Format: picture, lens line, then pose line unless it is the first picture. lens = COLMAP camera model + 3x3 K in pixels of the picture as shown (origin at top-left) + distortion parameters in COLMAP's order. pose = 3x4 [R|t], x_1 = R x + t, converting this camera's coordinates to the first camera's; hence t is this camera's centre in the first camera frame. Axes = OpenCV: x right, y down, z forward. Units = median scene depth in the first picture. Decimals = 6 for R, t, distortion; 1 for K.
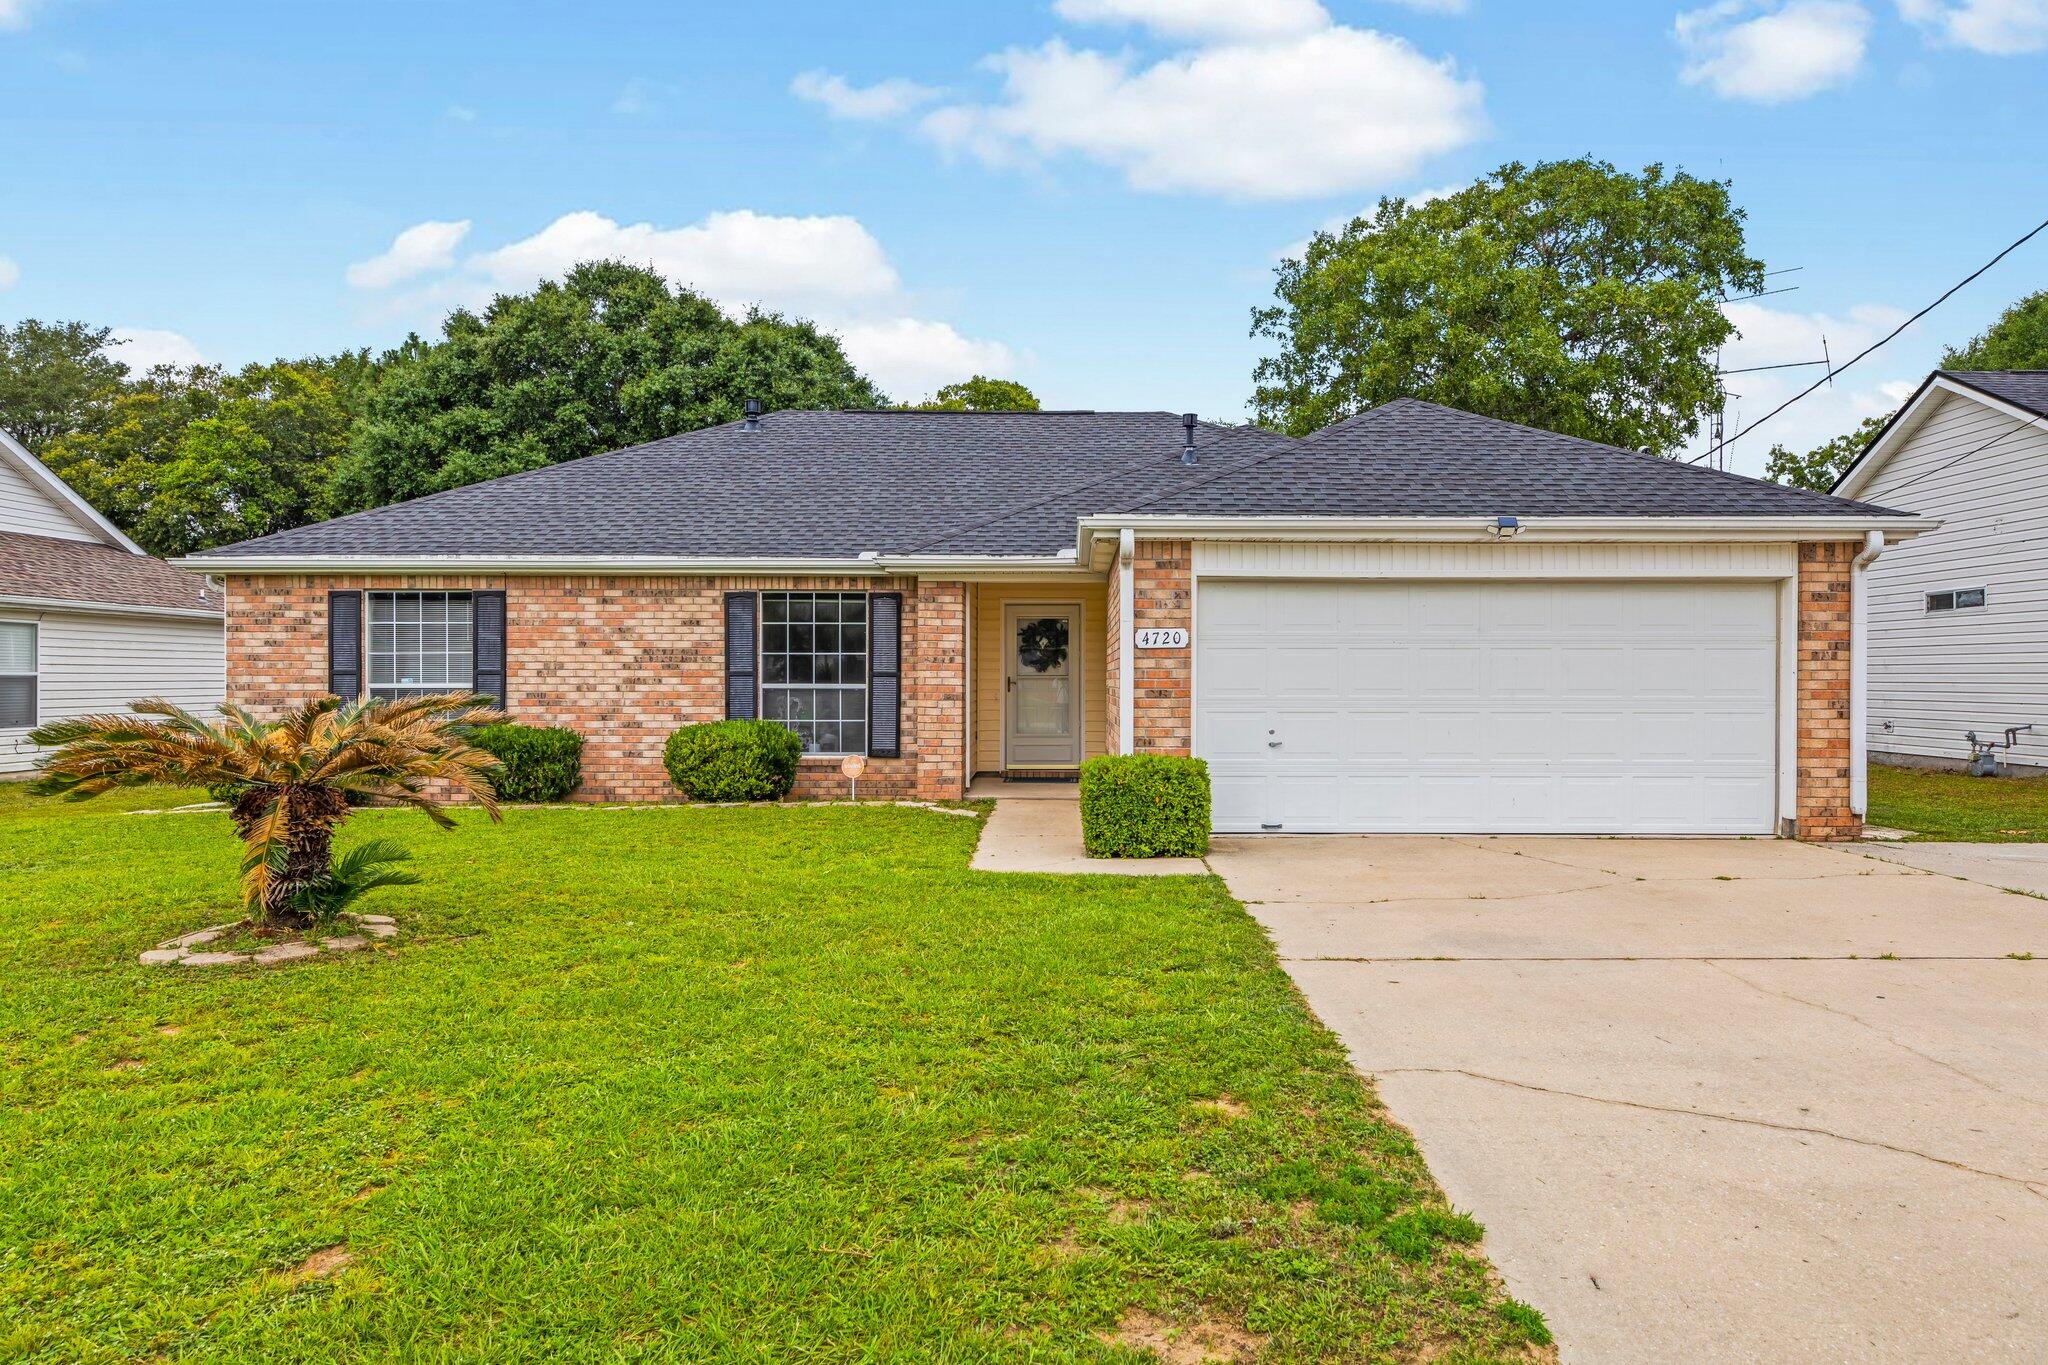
lens RADIAL K [[1373.0, 0, 1024.0], [0, 1373.0, 682.5], [0, 0, 1]] dist [0.010034, 0.000790]
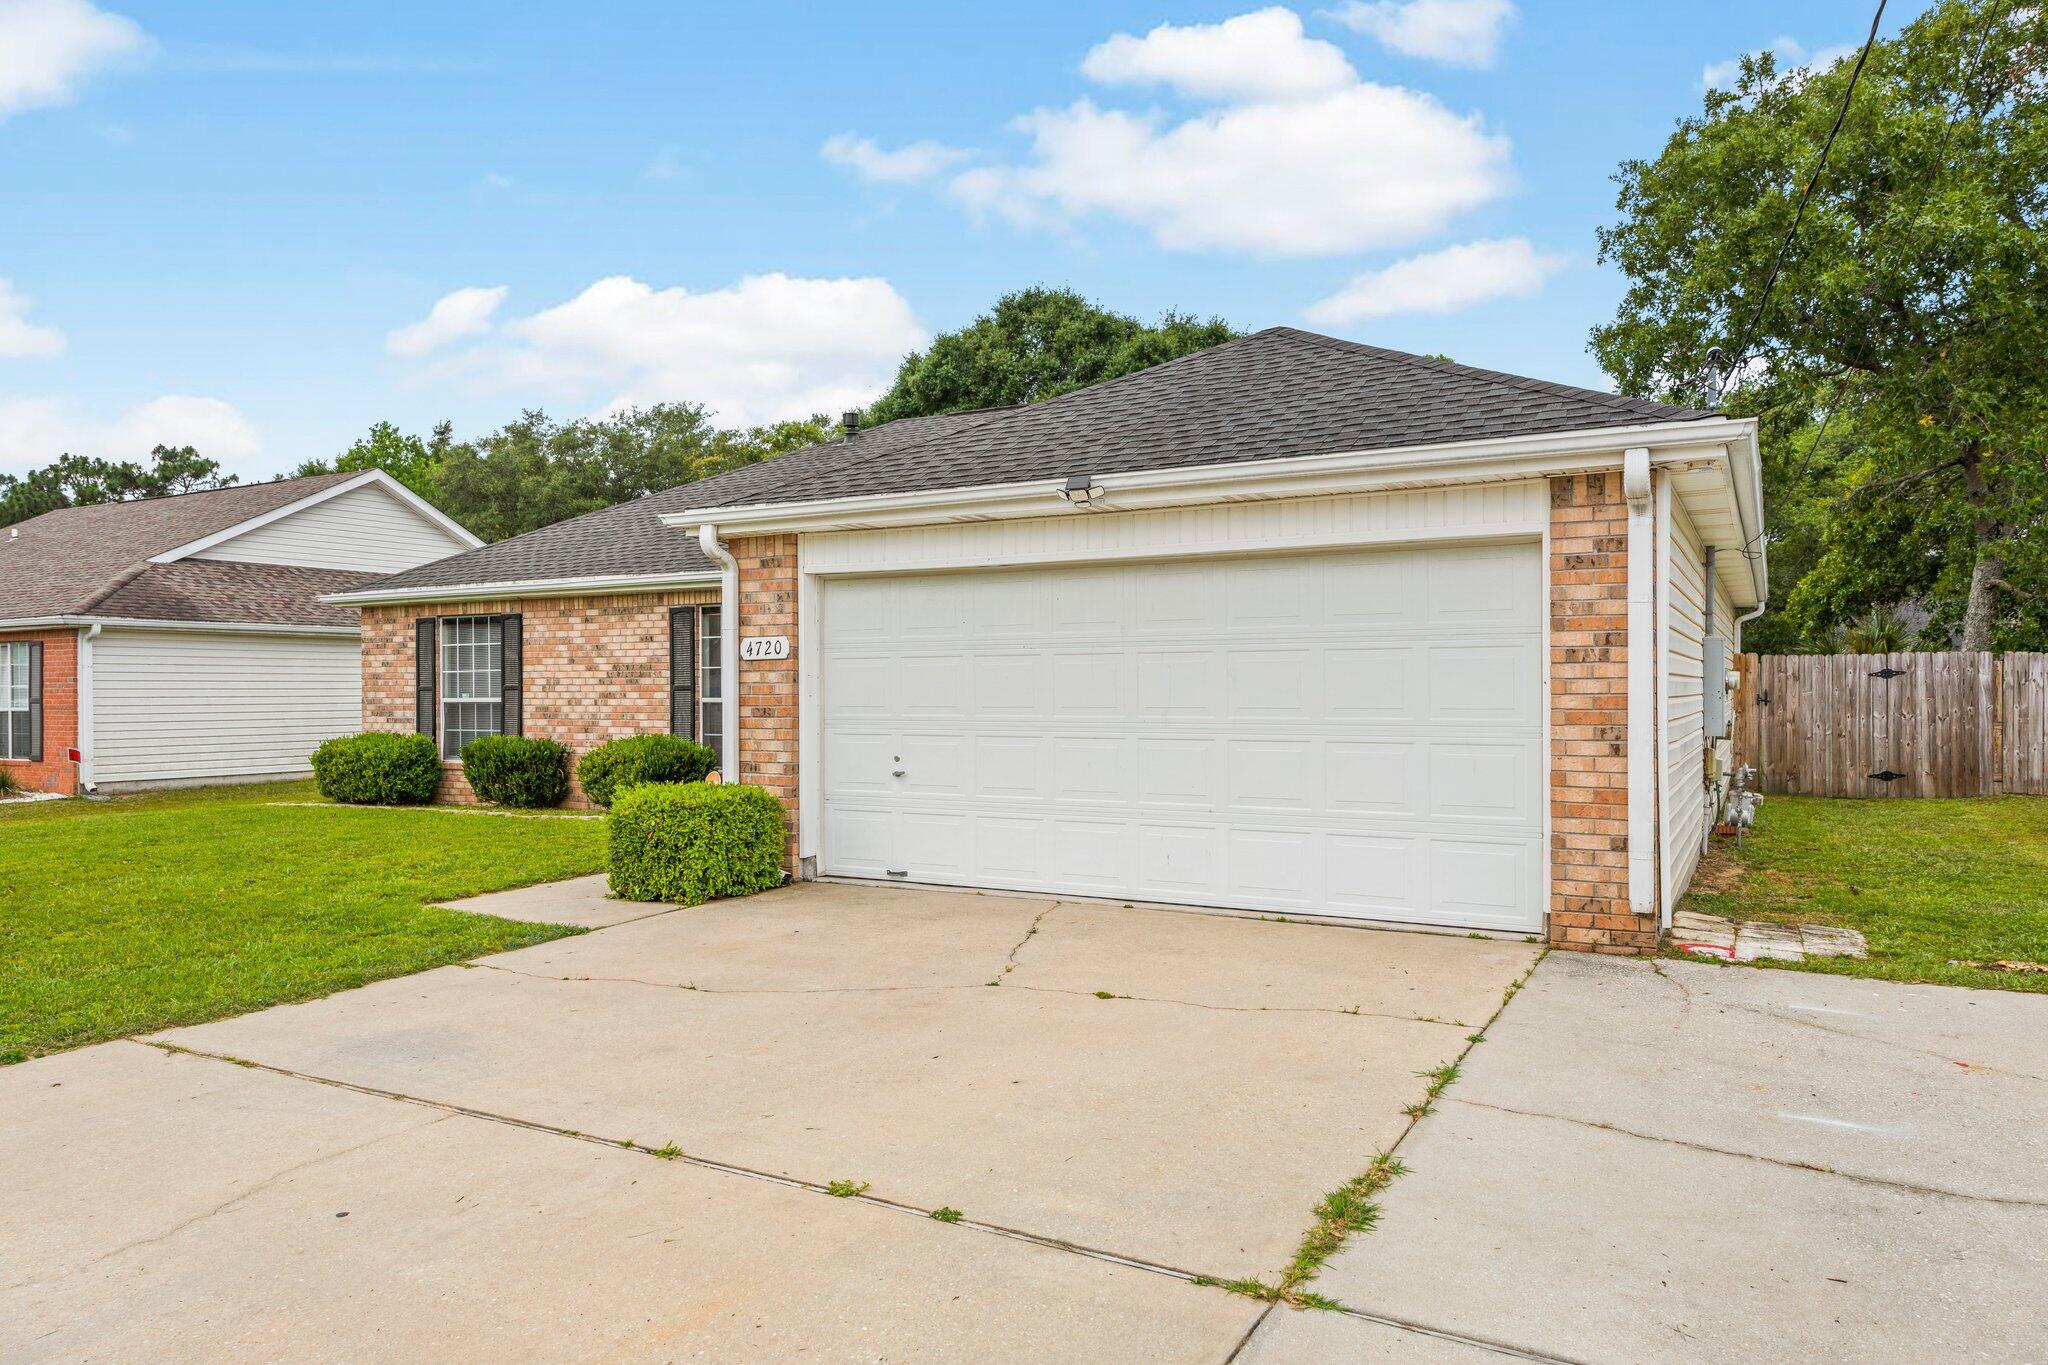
lens RADIAL K [[1348.3, 0, 1024.0], [0, 1348.3, 682.5], [0, 0, 1]] dist [0.035909, -0.041739]
pose [[0.871985, -0.007286, -0.489478, 0.499565], [0.005605, 0.999972, -0.004899, -0.004163], [0.489501, 0.001529, 0.872002, 0.255853]]
